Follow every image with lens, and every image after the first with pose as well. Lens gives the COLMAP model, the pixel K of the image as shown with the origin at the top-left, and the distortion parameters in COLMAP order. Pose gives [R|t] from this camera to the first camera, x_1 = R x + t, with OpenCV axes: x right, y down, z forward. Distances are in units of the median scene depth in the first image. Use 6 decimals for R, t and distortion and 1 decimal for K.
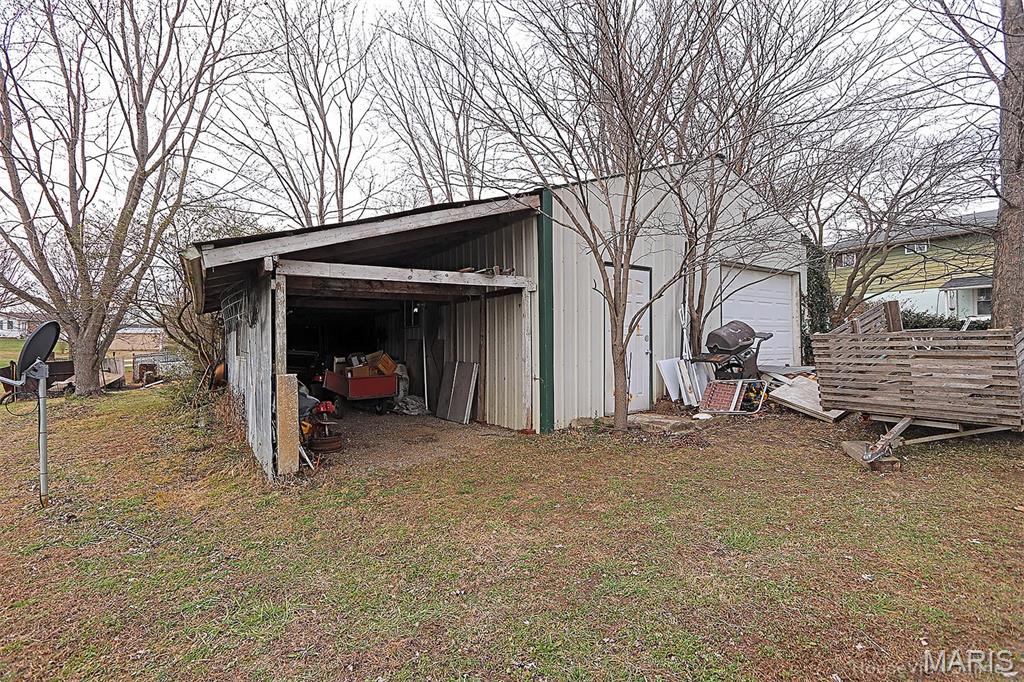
lens RADIAL K [[479.0, 0, 512.0], [0, 479.0, 341.0], [0, 0, 1]] dist [-0.003120, -0.000821]
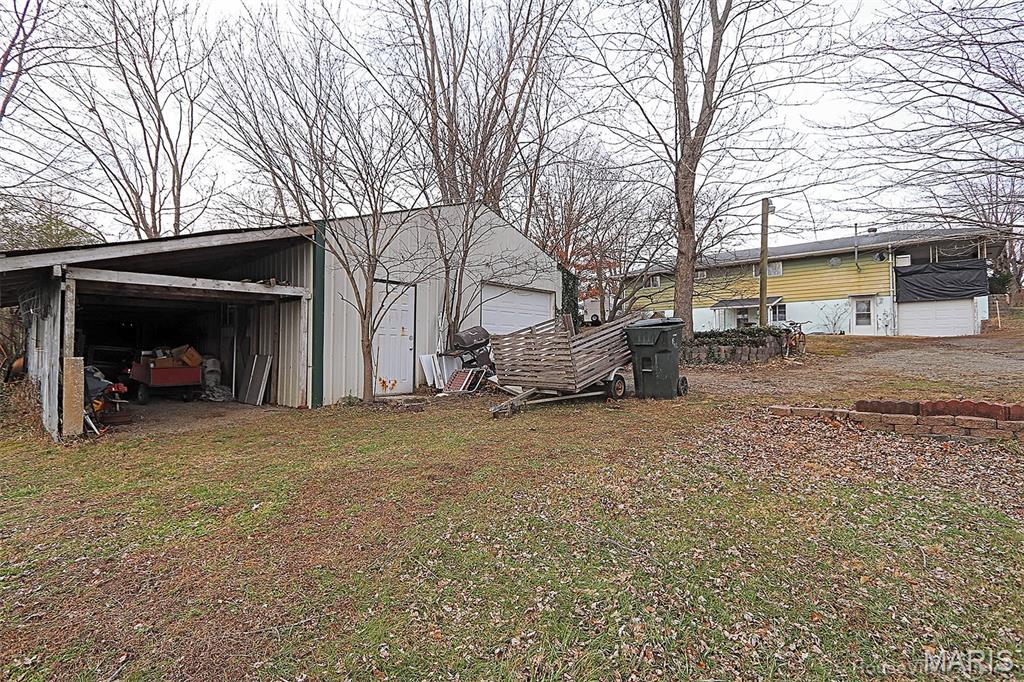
lens RADIAL K [[479.0, 0, 512.0], [0, 479.0, 341.0], [0, 0, 1]] dist [-0.003120, -0.000821]
pose [[0.970925, 0.018132, 0.238698, 0.247980], [-0.014796, 0.999766, -0.015760, 0.020010], [-0.238928, 0.011770, 0.970966, -0.354629]]
